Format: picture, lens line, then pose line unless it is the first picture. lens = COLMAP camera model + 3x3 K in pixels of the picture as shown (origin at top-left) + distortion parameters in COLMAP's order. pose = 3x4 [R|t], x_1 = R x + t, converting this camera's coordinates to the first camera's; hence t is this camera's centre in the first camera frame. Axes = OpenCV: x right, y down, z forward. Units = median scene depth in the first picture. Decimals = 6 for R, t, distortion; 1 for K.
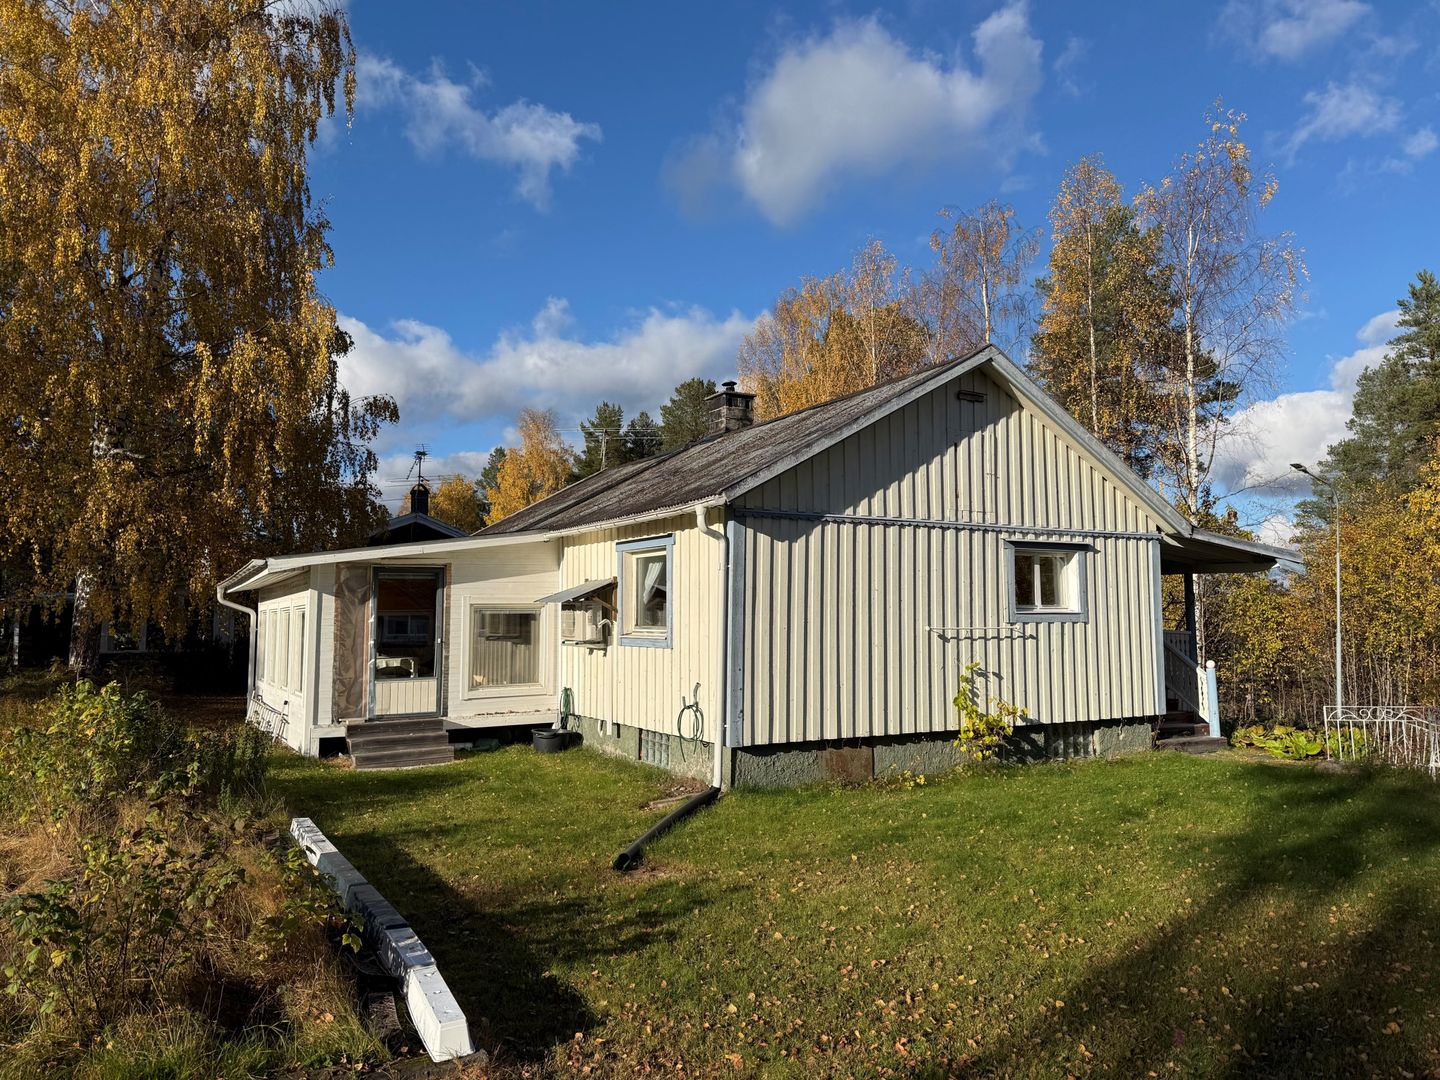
lens RADIAL K [[1063.1, 0, 720.0], [0, 1063.1, 540.0], [0, 0, 1]] dist [0.037098, -0.048606]
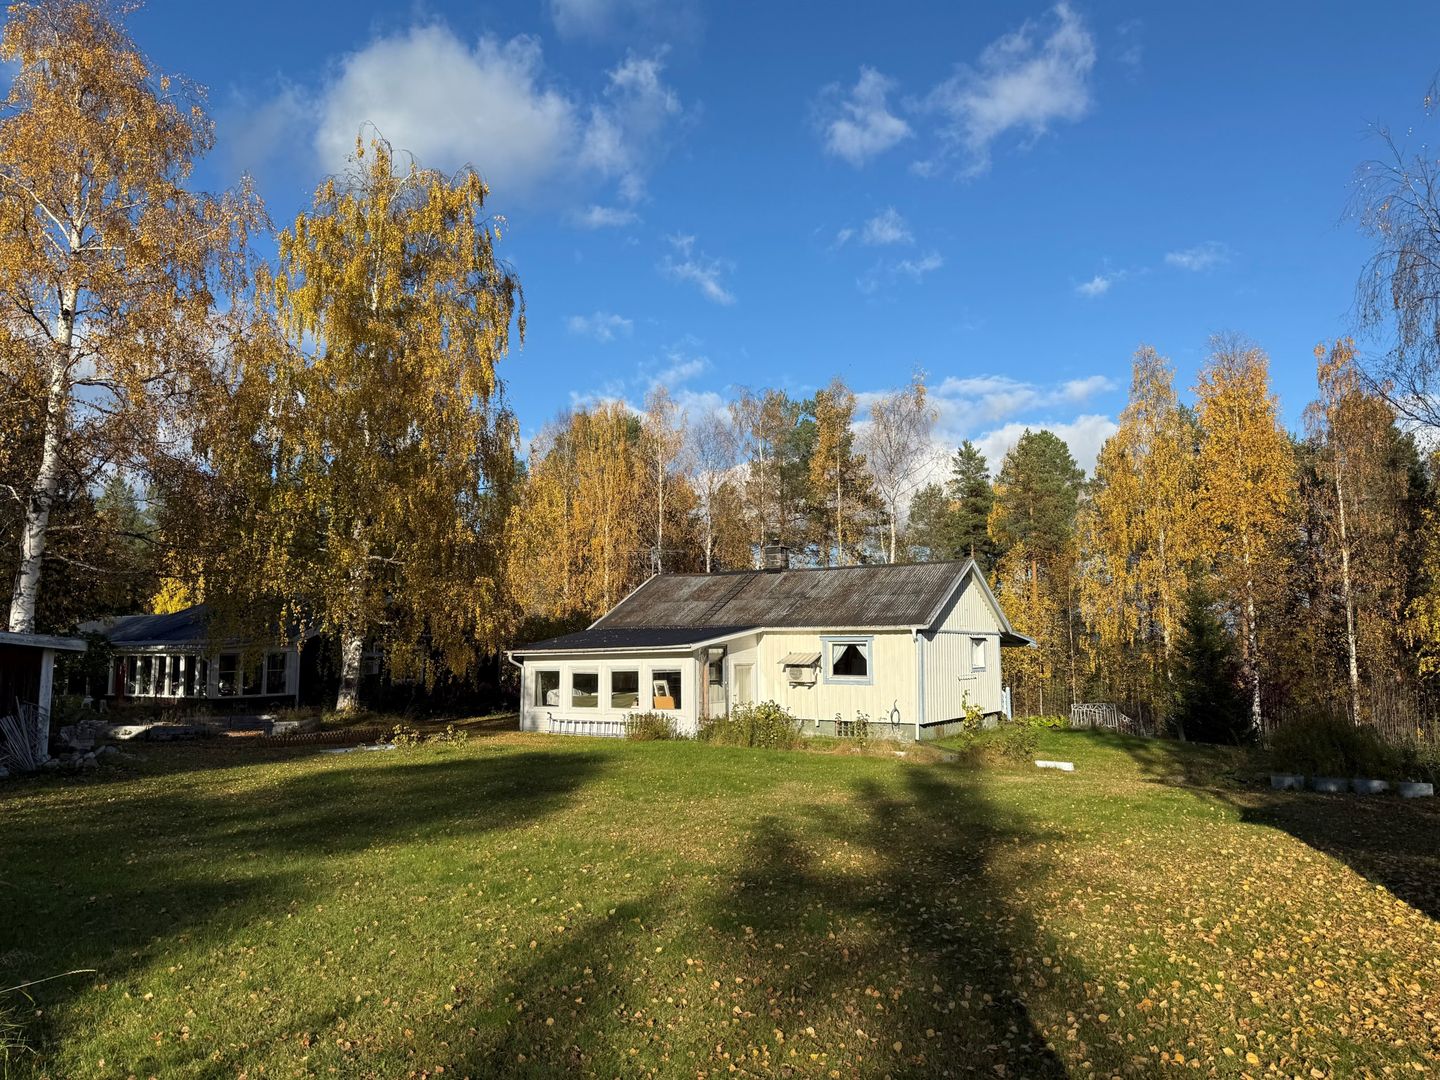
lens RADIAL K [[1063.1, 0, 720.0], [0, 1063.1, 540.0], [0, 0, 1]] dist [0.037098, -0.048606]
pose [[0.890727, 0.046615, 0.452143, -1.300773], [-0.034214, 0.998781, -0.035570, -0.109924], [-0.453250, 0.016214, 0.891236, -0.856174]]
